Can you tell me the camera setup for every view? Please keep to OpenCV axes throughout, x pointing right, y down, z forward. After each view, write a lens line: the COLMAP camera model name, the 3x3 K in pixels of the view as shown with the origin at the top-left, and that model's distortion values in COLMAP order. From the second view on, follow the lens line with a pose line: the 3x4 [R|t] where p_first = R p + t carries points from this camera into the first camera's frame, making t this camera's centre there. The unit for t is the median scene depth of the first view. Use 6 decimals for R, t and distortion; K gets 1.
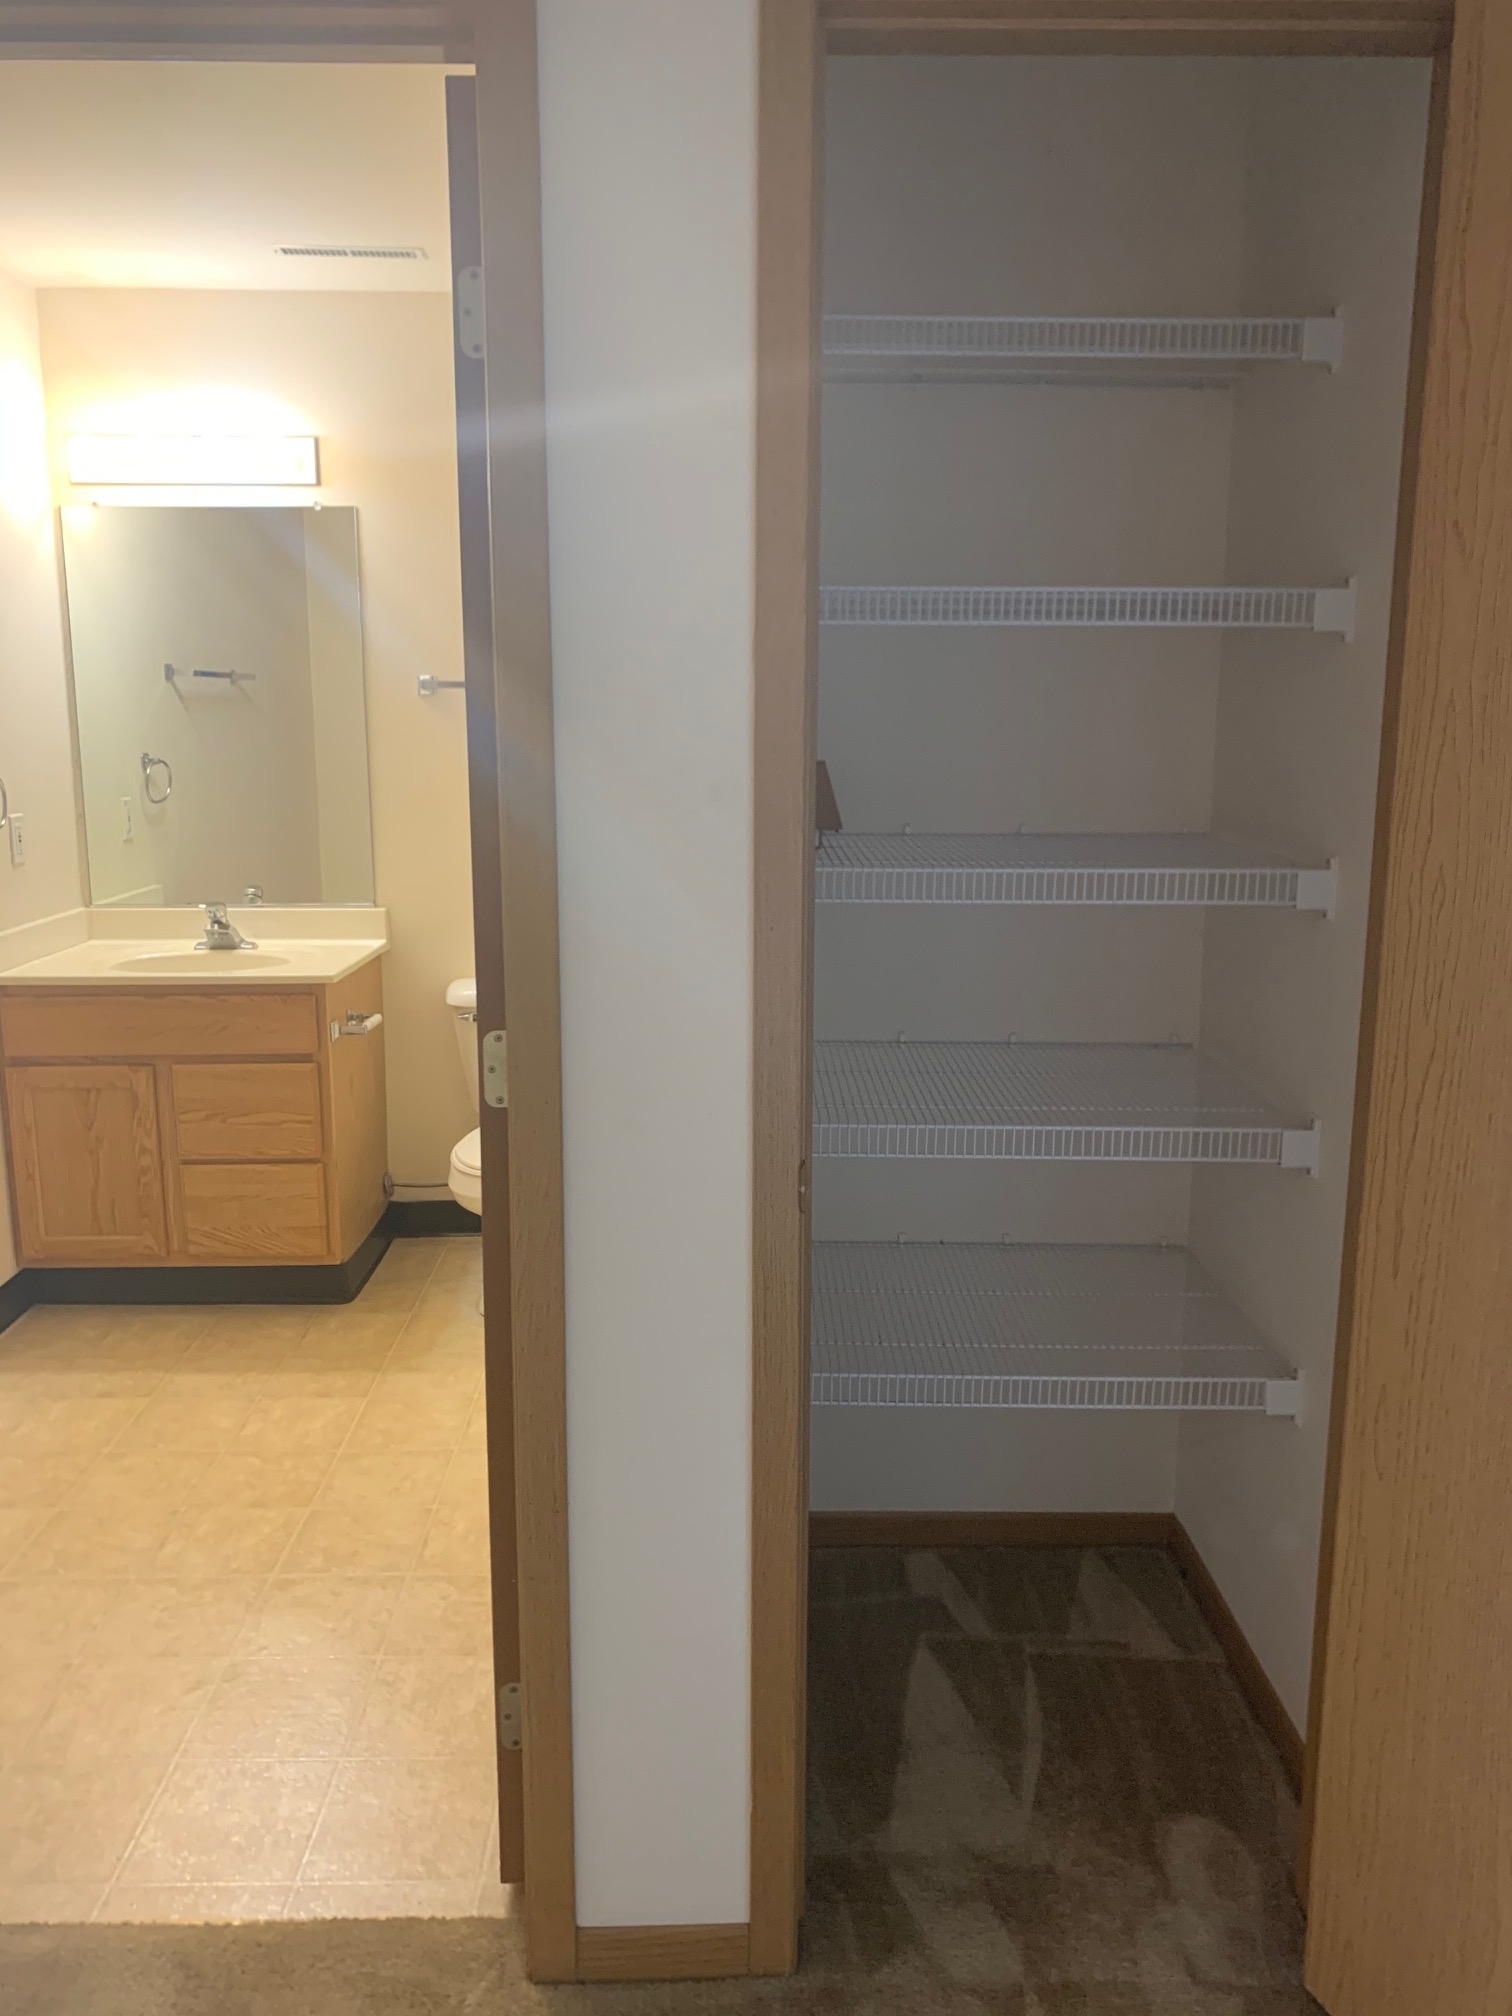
lens RADIAL K [[1573.6, 0, 756.0], [0, 1573.6, 1008.0], [0, 0, 1]] dist [0.041747, -0.005796]
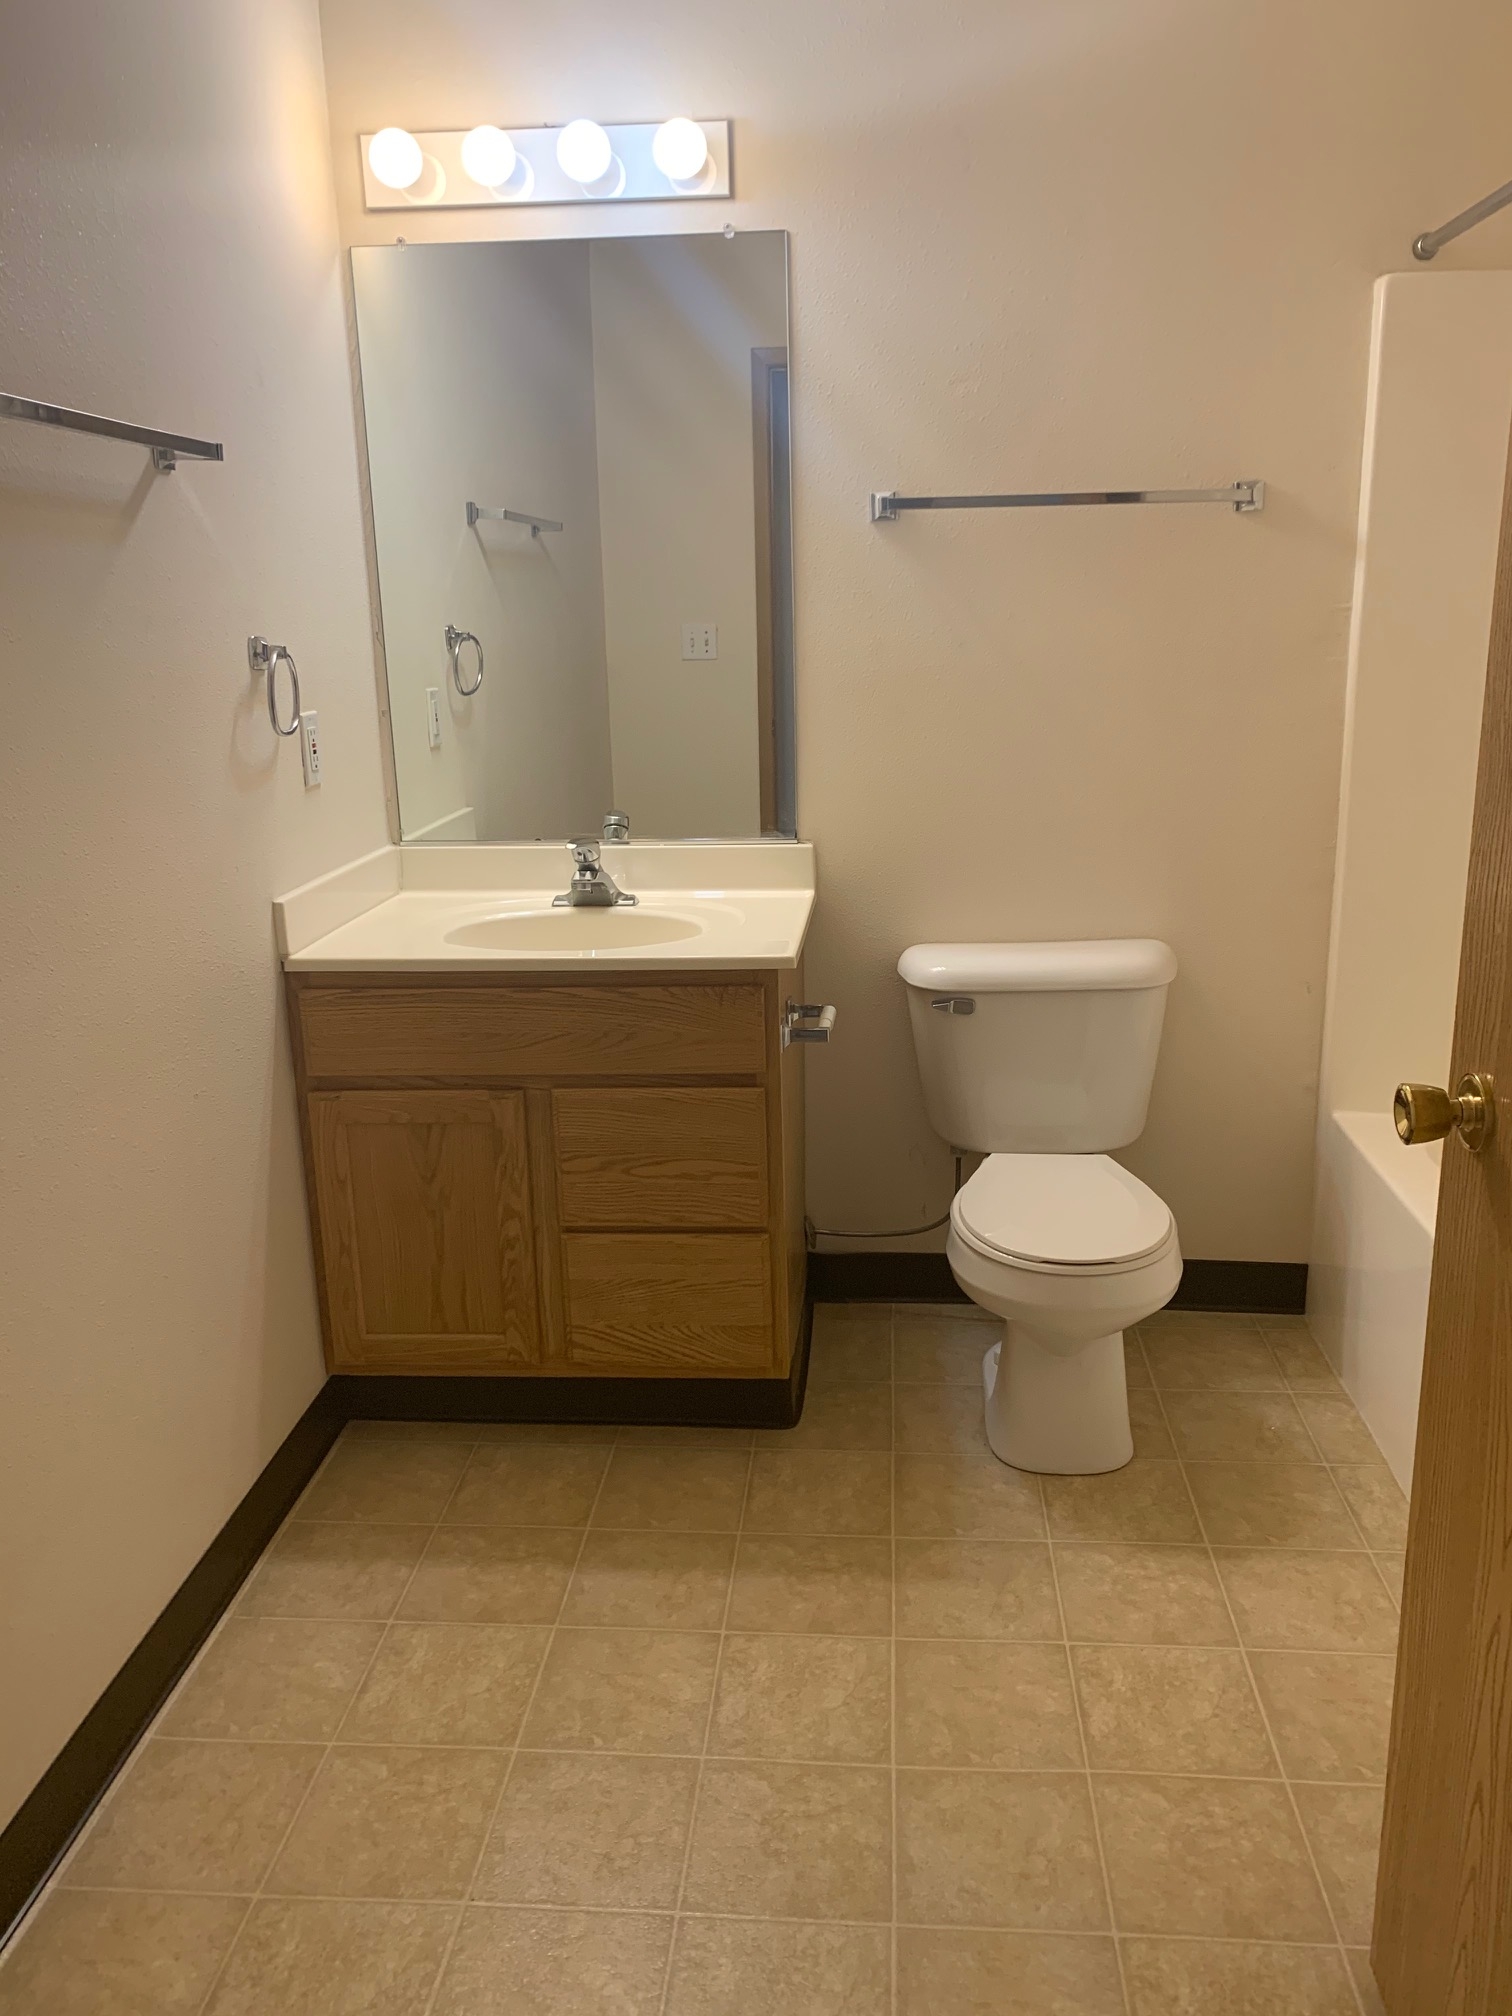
lens RADIAL K [[1538.2, 0, 791.1], [0, 1538.2, 1001.0], [0, 0, 1]] dist [0.122486, -0.166981]
pose [[0.997556, 0.001150, -0.069867, -0.218411], [0.003369, 0.997911, 0.064521, -0.042138], [0.069795, -0.064599, 0.995468, 0.353414]]
